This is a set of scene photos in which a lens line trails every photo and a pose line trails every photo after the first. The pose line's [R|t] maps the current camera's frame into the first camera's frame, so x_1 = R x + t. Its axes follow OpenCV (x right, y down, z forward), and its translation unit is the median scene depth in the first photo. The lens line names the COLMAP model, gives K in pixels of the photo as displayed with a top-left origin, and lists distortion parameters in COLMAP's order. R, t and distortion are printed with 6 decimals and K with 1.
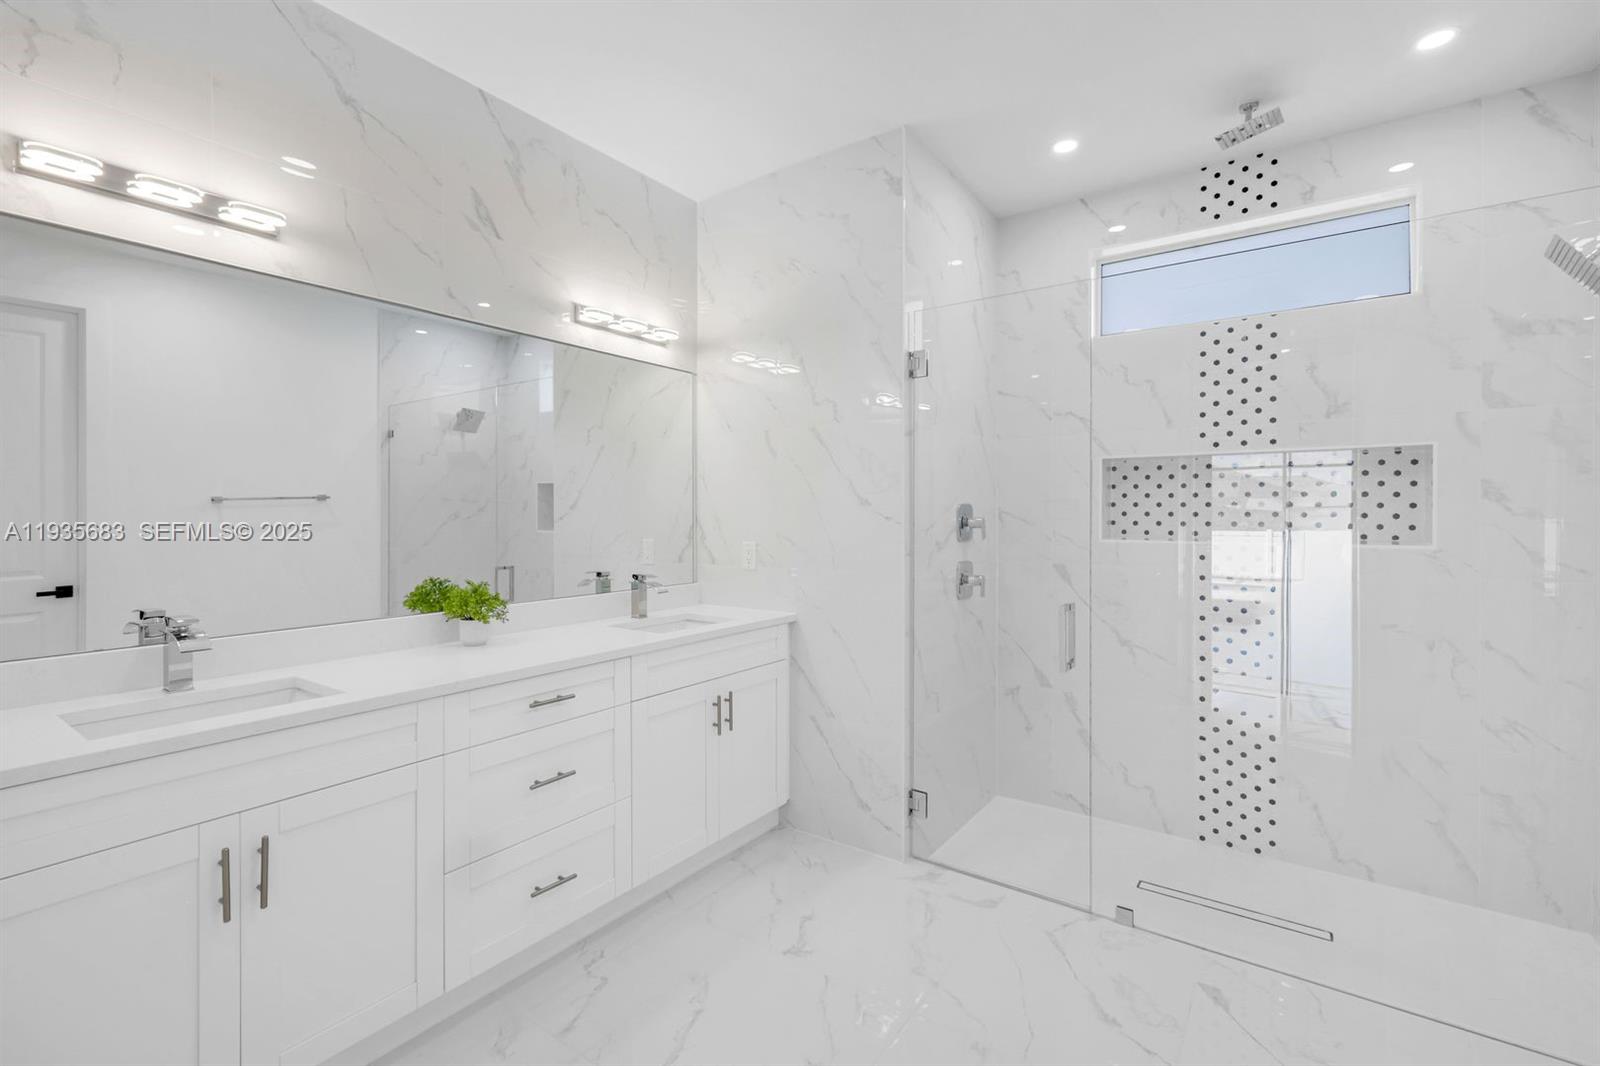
lens RADIAL K [[709.0, 0, 799.2], [0, 709.0, 520.9], [0, 0, 1]] dist [-0.001783, -0.000883]
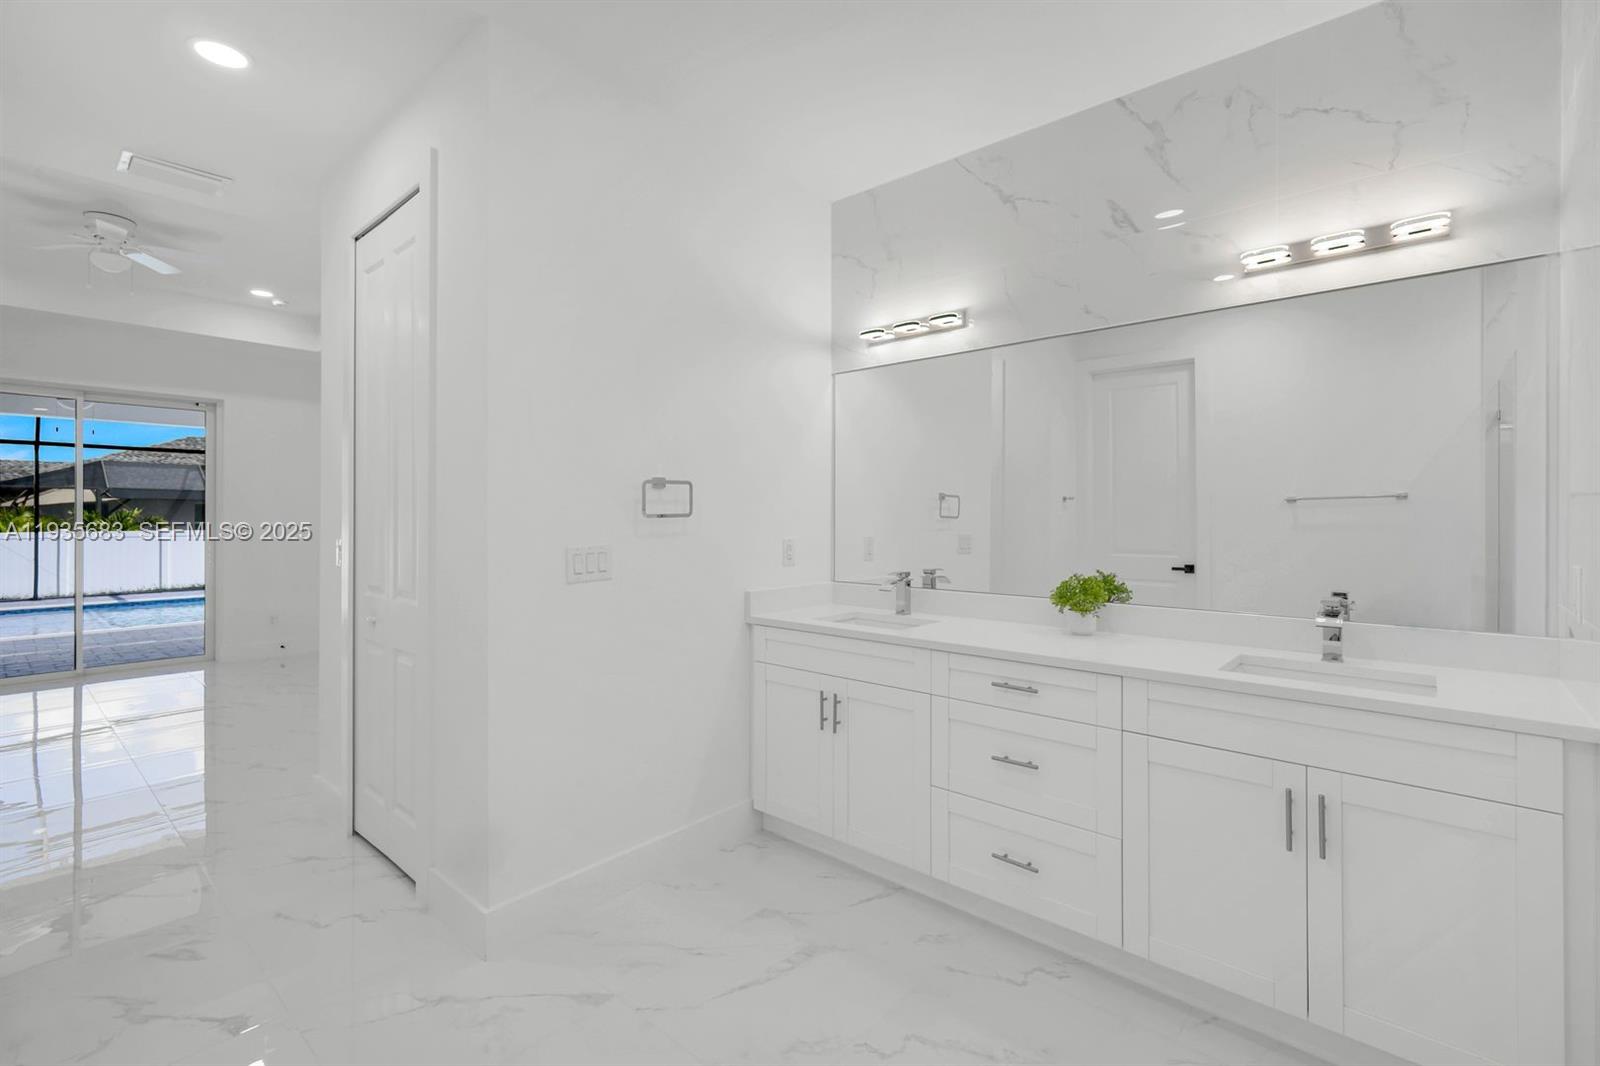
lens RADIAL K [[632.7, 0, 907.2], [0, 632.7, 526.4], [0, 0, 1]] dist [-0.000011, -0.000067]
pose [[0.009187, 0.020464, -0.999748, 0.455774], [-0.008251, 0.999758, 0.020388, -0.001893], [0.999924, 0.008062, 0.009354, 0.654483]]
